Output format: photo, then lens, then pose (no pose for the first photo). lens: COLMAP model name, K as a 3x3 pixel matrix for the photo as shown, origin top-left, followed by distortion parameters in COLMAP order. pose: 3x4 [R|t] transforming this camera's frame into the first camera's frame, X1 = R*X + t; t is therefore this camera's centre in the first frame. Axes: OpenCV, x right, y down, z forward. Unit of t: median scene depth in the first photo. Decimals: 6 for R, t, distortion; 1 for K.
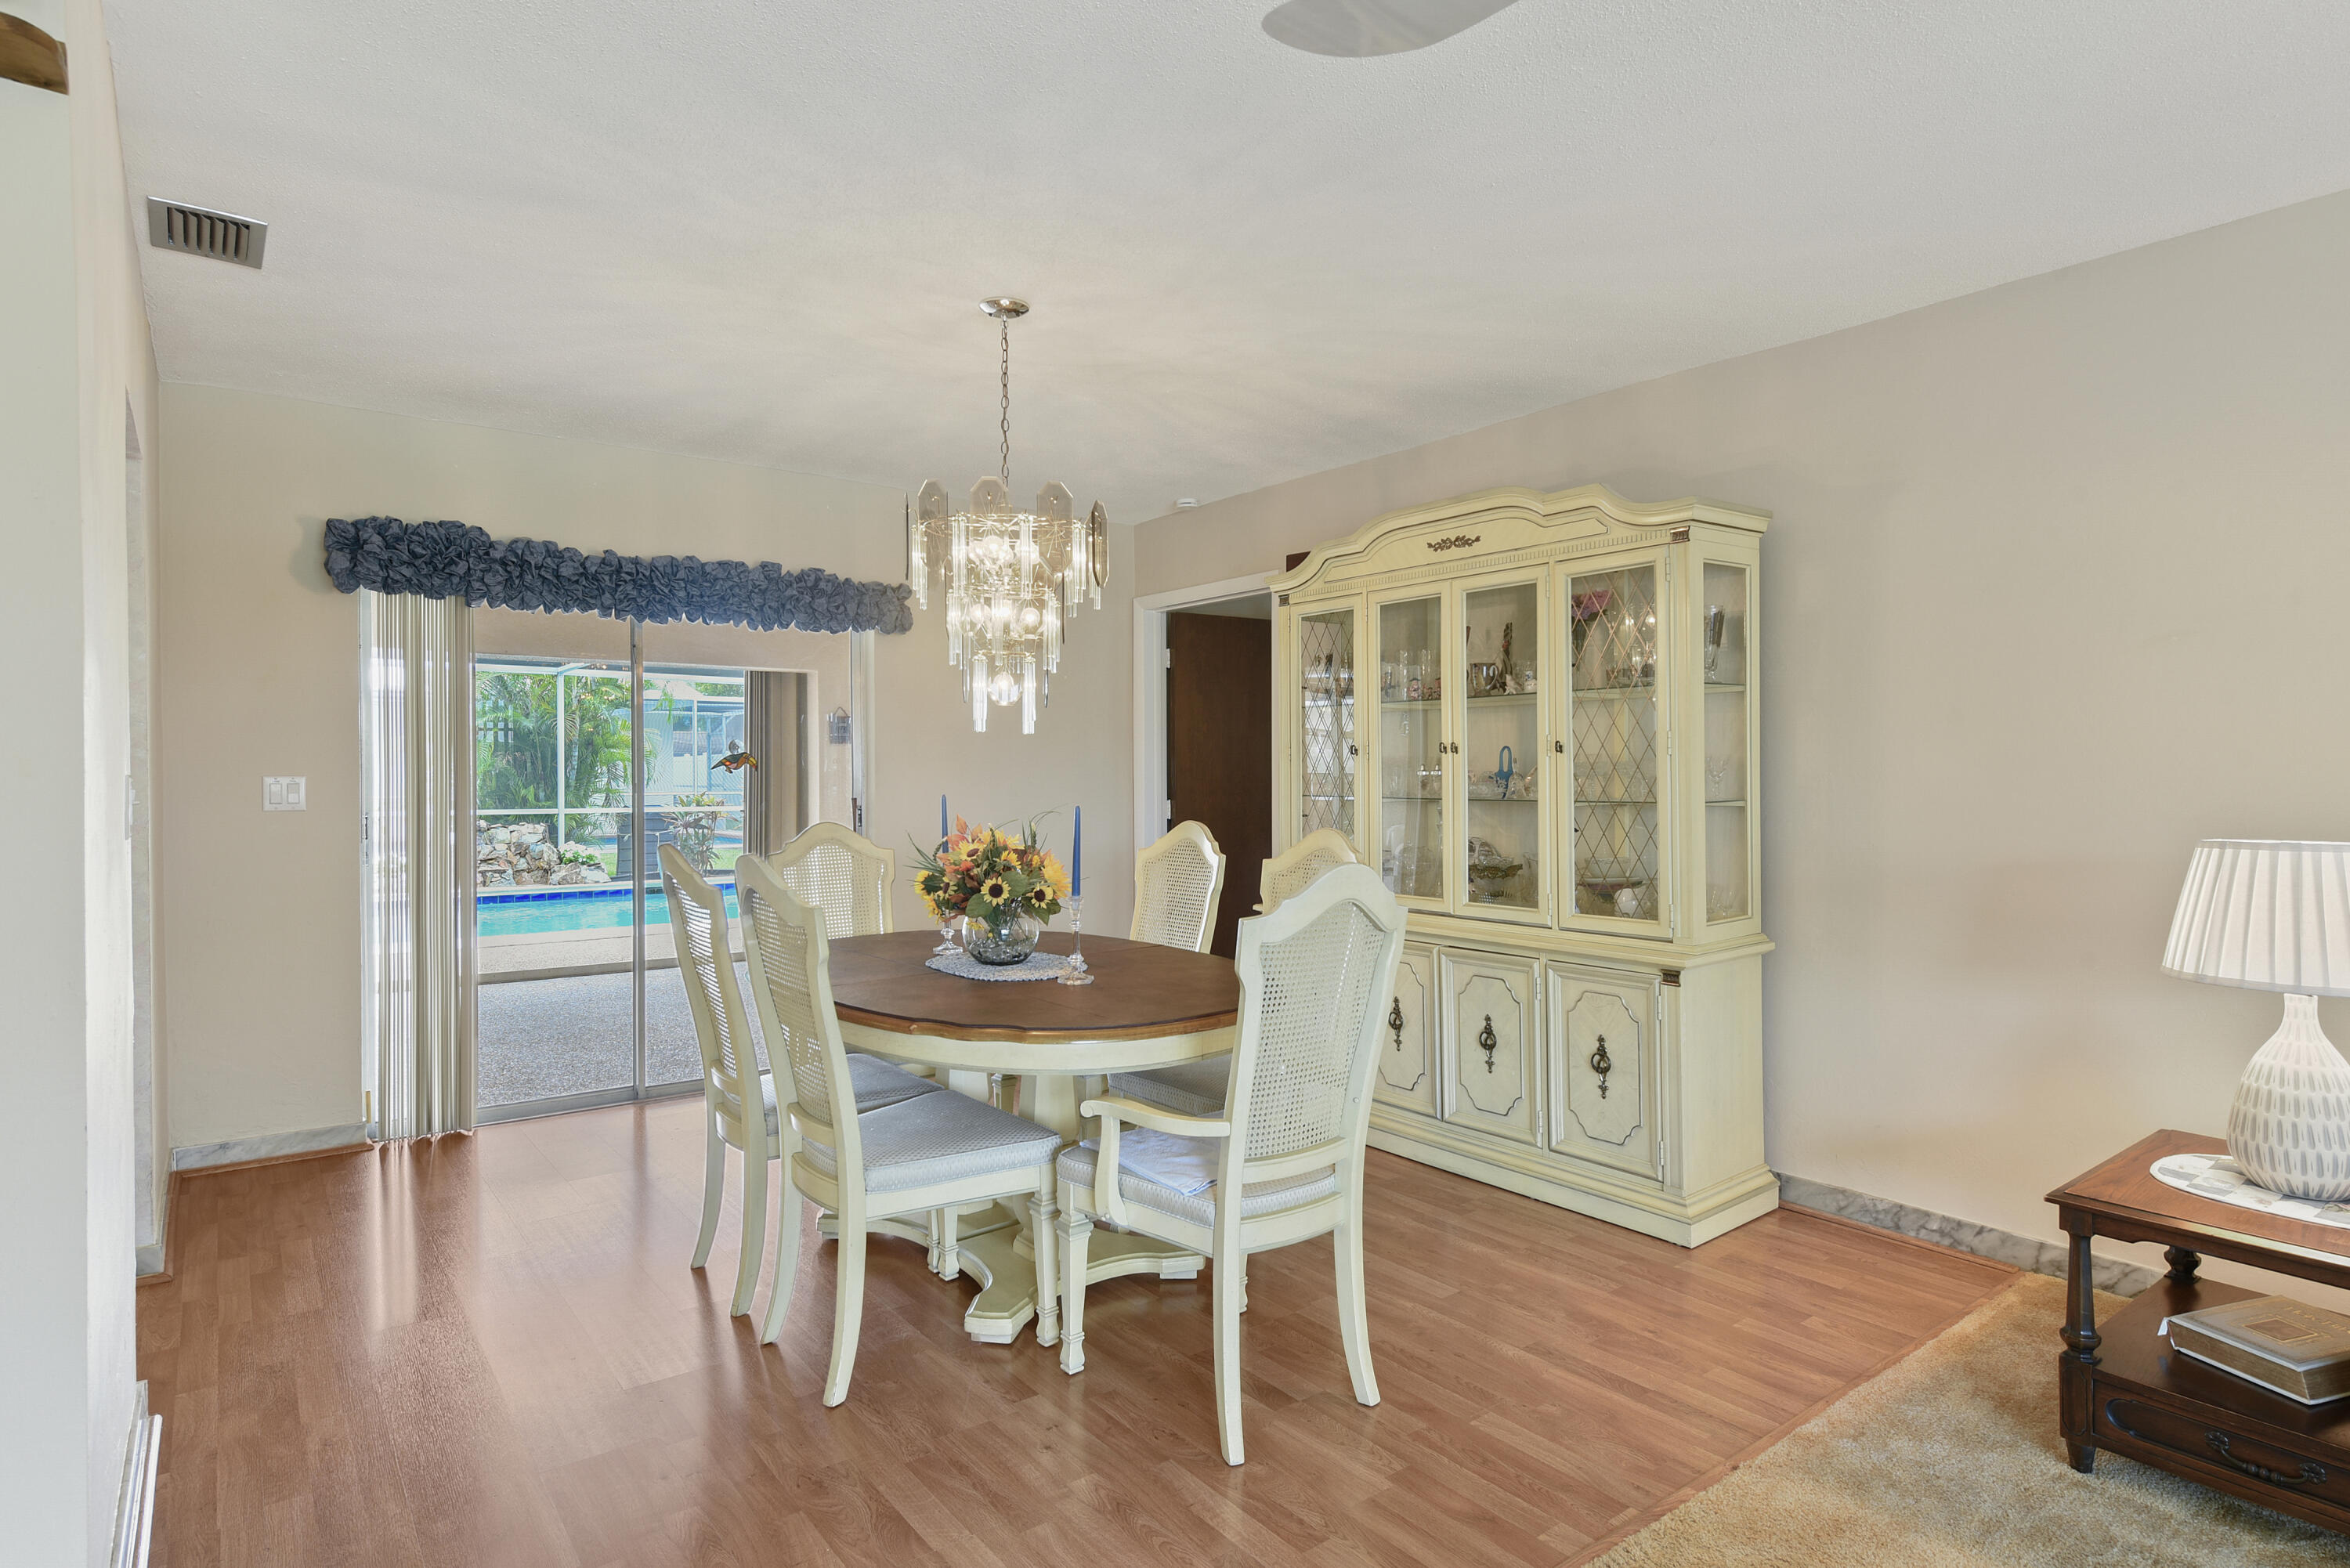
lens RADIAL K [[1290.9, 0, 1213.5], [0, 1290.9, 766.0], [0, 0, 1]] dist [-0.000738, -0.004694]
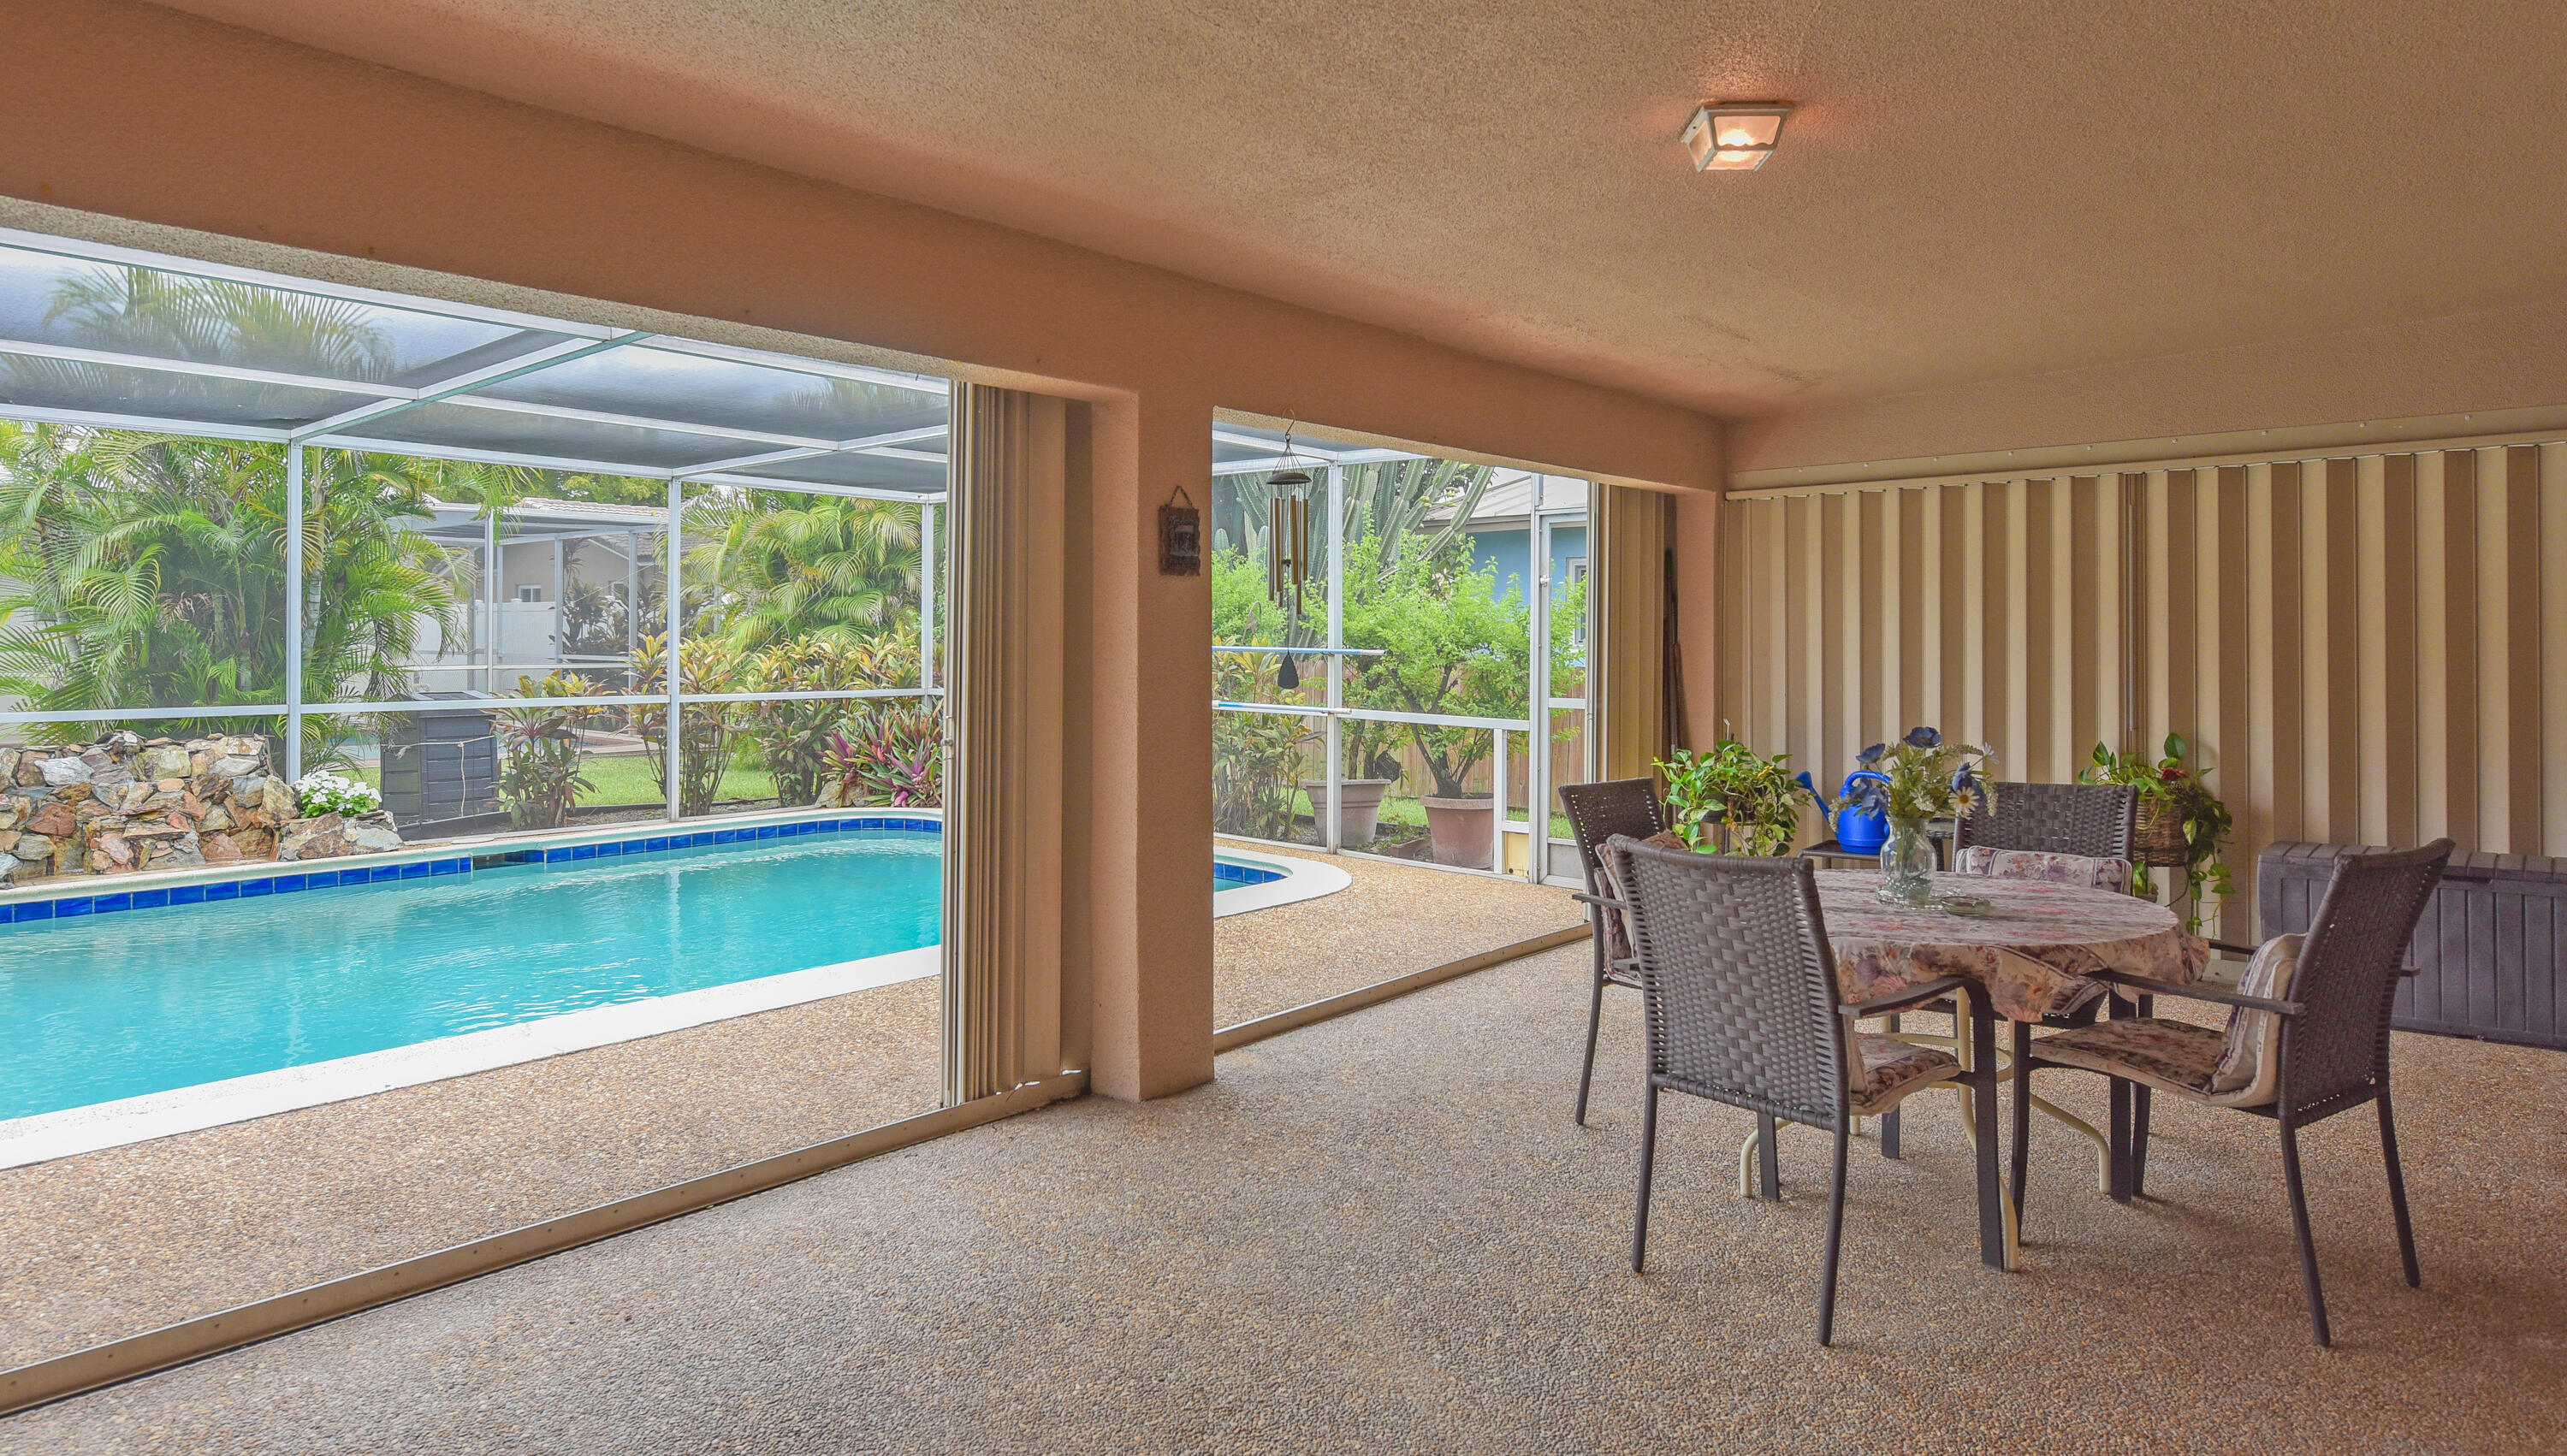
lens RADIAL K [[1452.2, 0, 1289.1], [0, 1452.2, 642.7], [0, 0, 1]] dist [-0.019002, -0.000635]
pose [[0.981219, 0.008470, 0.192709, -0.233563], [-0.010520, 0.999898, 0.009617, -0.001343], [-0.192608, -0.011464, 0.981209, 0.371742]]
